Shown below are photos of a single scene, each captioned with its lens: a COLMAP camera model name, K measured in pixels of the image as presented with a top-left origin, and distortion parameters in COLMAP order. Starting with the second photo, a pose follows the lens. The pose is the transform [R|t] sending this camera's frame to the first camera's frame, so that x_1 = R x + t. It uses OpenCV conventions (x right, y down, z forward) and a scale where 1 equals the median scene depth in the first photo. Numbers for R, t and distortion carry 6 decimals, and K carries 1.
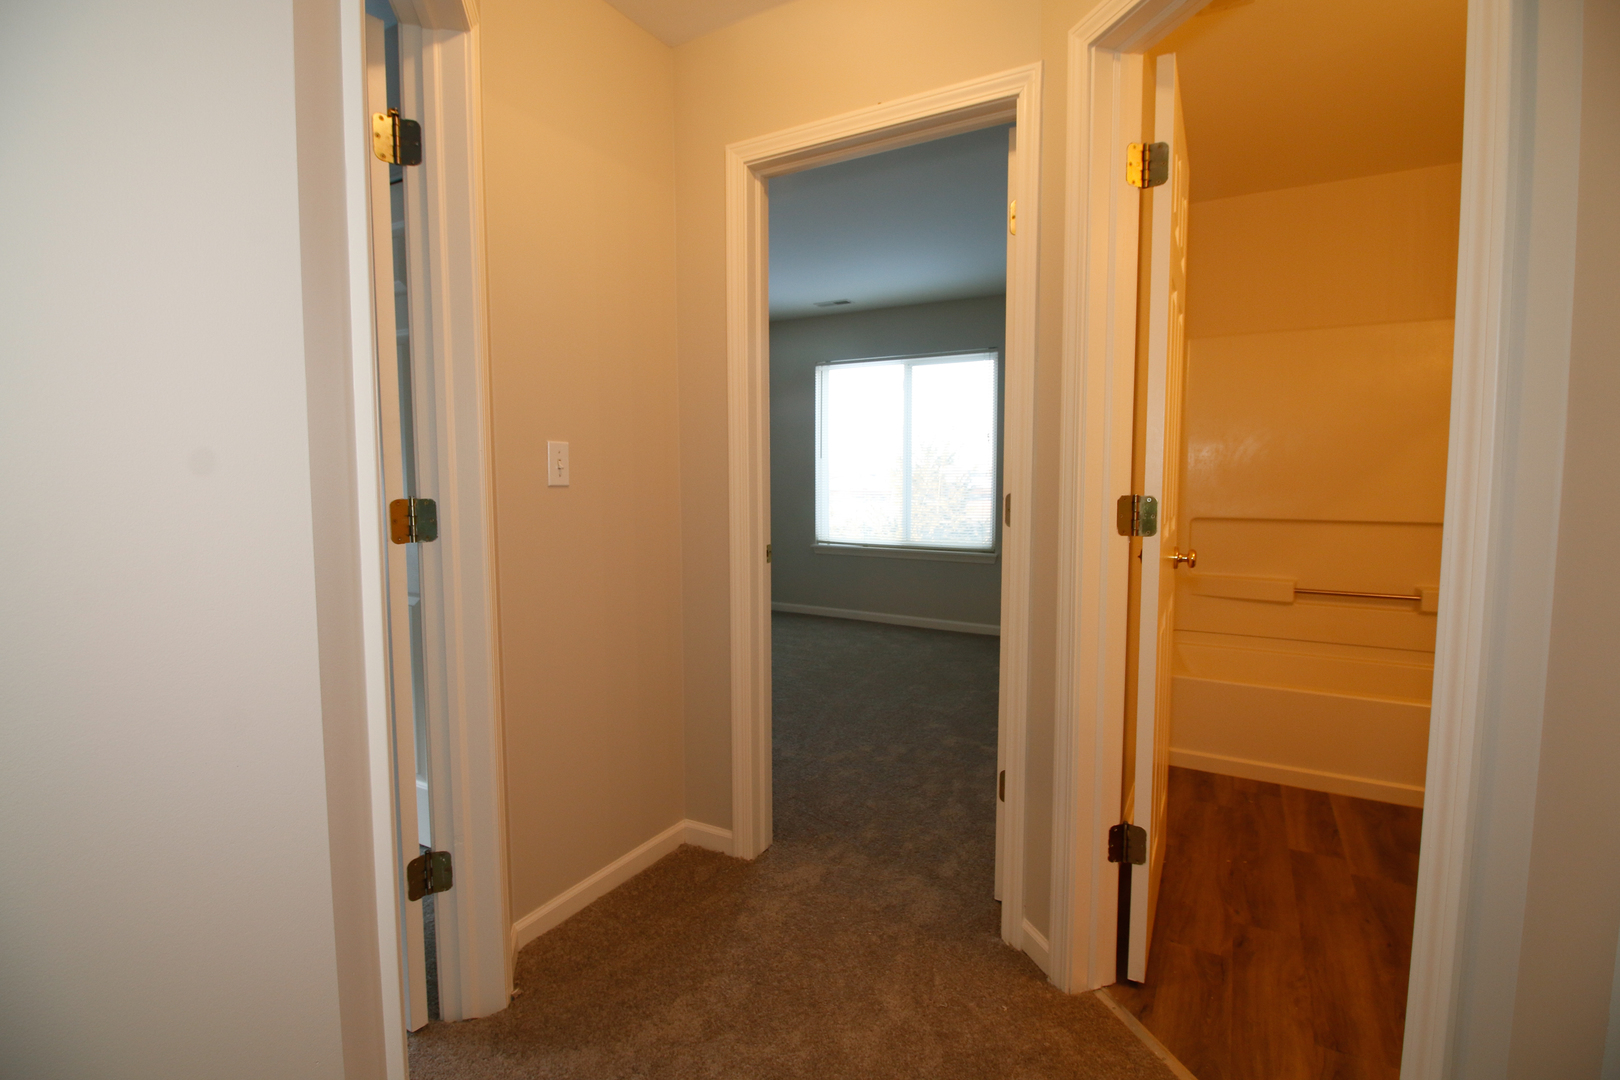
lens RADIAL K [[745.2, 0, 814.2], [0, 745.2, 534.9], [0, 0, 1]] dist [-0.002263, -0.011026]
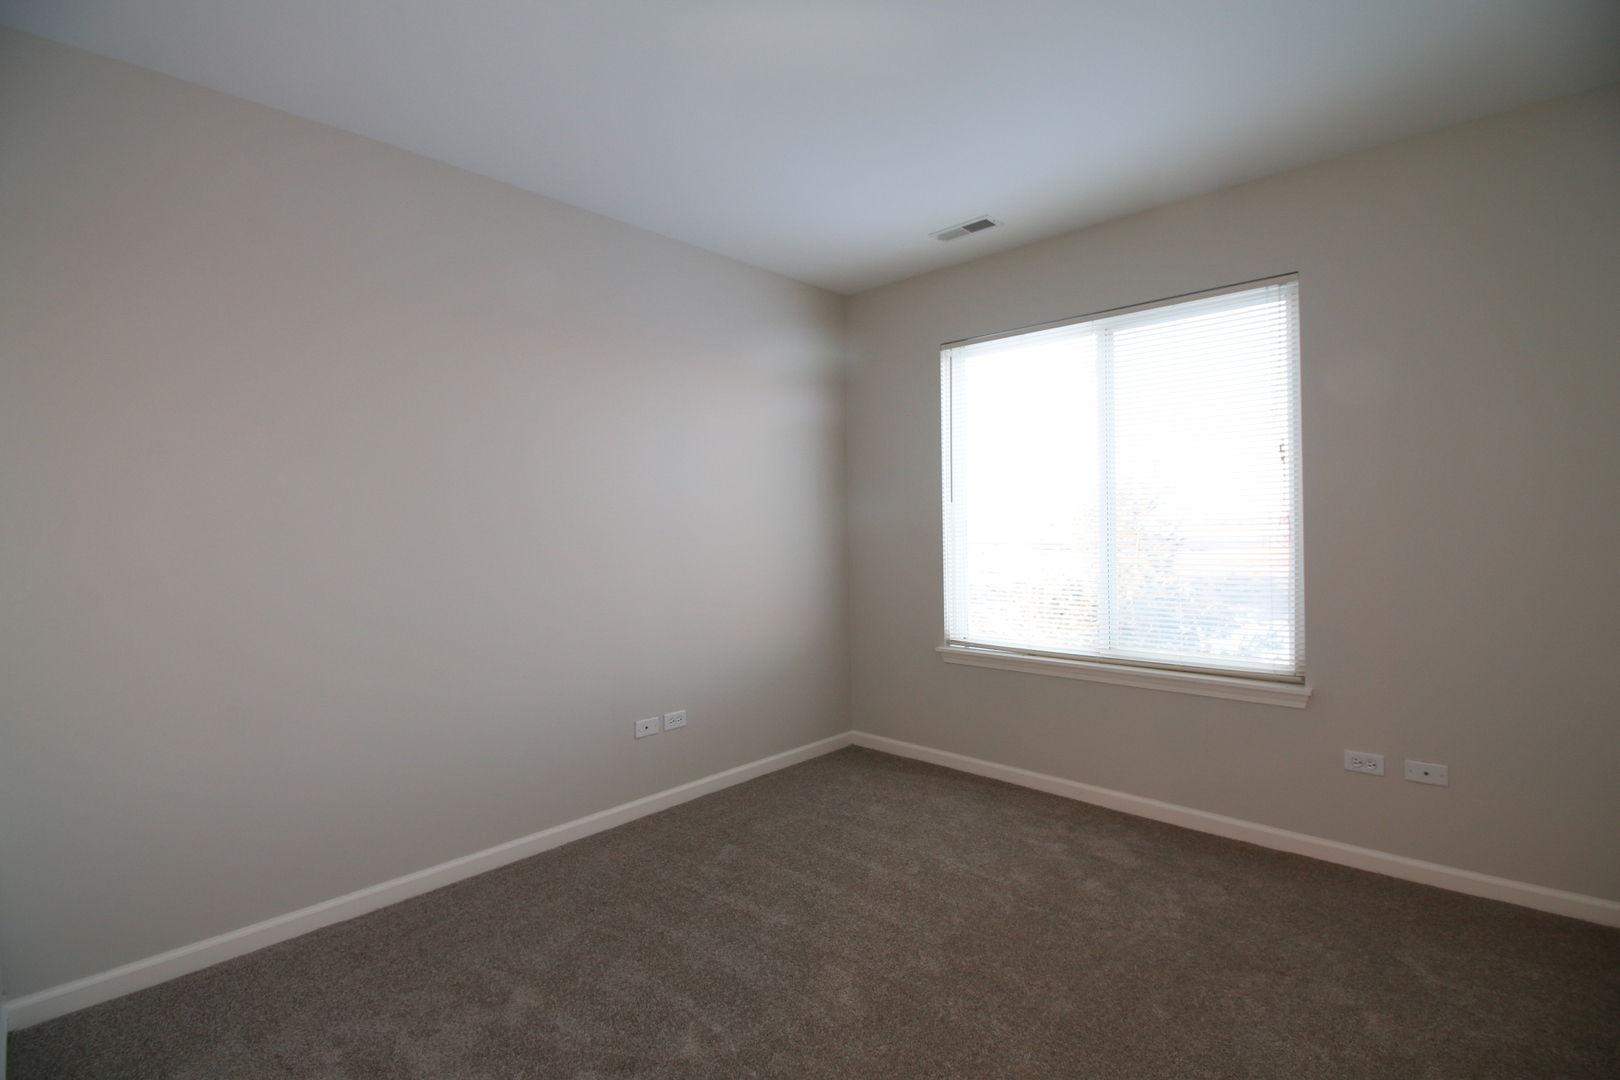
lens RADIAL K [[745.2, 0, 806.2], [0, 745.2, 537.0], [0, 0, 1]] dist [-0.002263, -0.011026]
pose [[0.971624, -0.011963, -0.236230, 0.036952], [-0.003869, 0.997783, -0.066441, -0.035738], [0.236501, 0.065470, 0.969423, 0.401775]]
